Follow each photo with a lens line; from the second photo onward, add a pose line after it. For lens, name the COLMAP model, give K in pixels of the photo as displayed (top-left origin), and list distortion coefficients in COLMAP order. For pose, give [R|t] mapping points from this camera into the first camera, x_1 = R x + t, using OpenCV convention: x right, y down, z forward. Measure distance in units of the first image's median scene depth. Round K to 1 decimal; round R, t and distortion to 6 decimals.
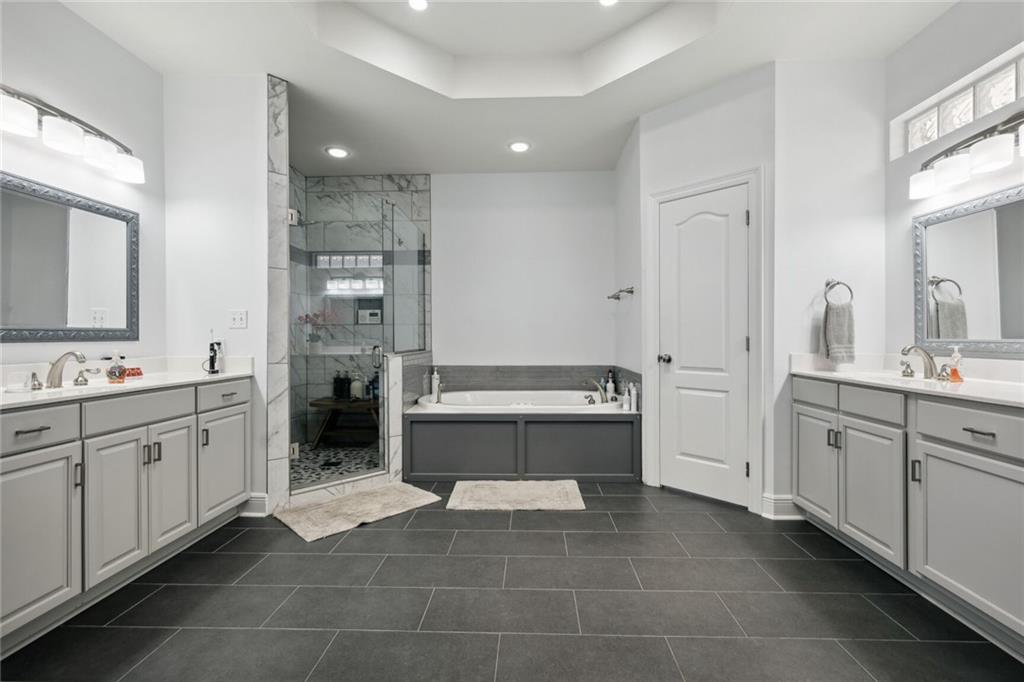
lens RADIAL K [[458.6, 0, 513.1], [0, 458.6, 337.3], [0, 0, 1]] dist [-0.002722, -0.000363]
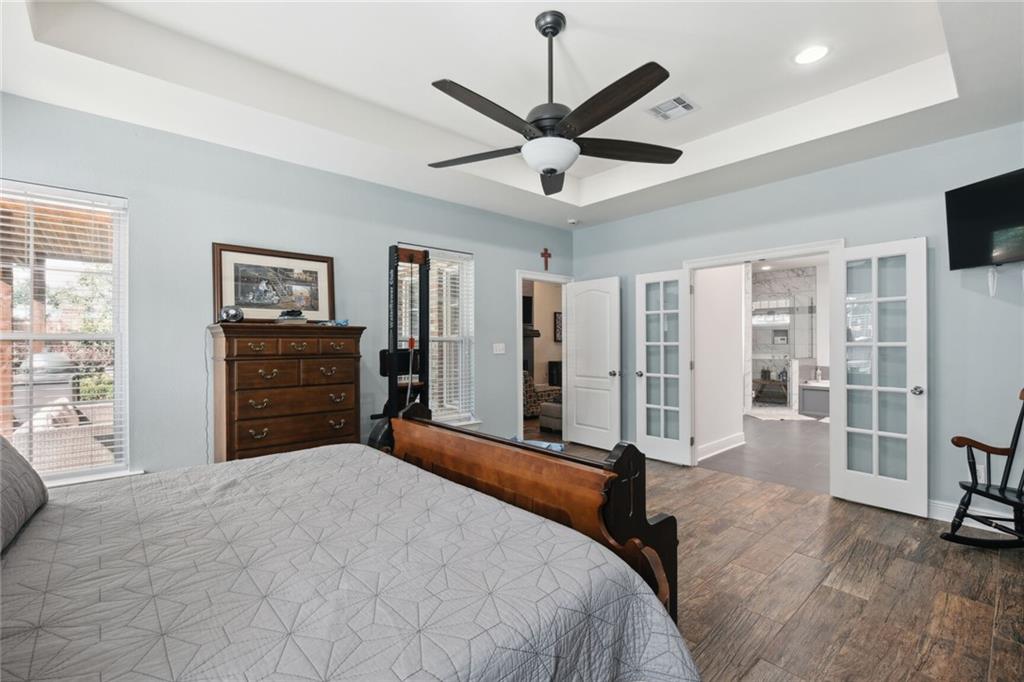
lens RADIAL K [[458.6, 0, 514.0], [0, 458.6, 340.9], [0, 0, 1]] dist [-0.002722, -0.000363]
pose [[0.694713, 0.000127, -0.719287, 0.322025], [-0.001372, 0.999998, -0.001148, -0.039561], [0.719285, 0.001784, 0.694712, -1.248766]]
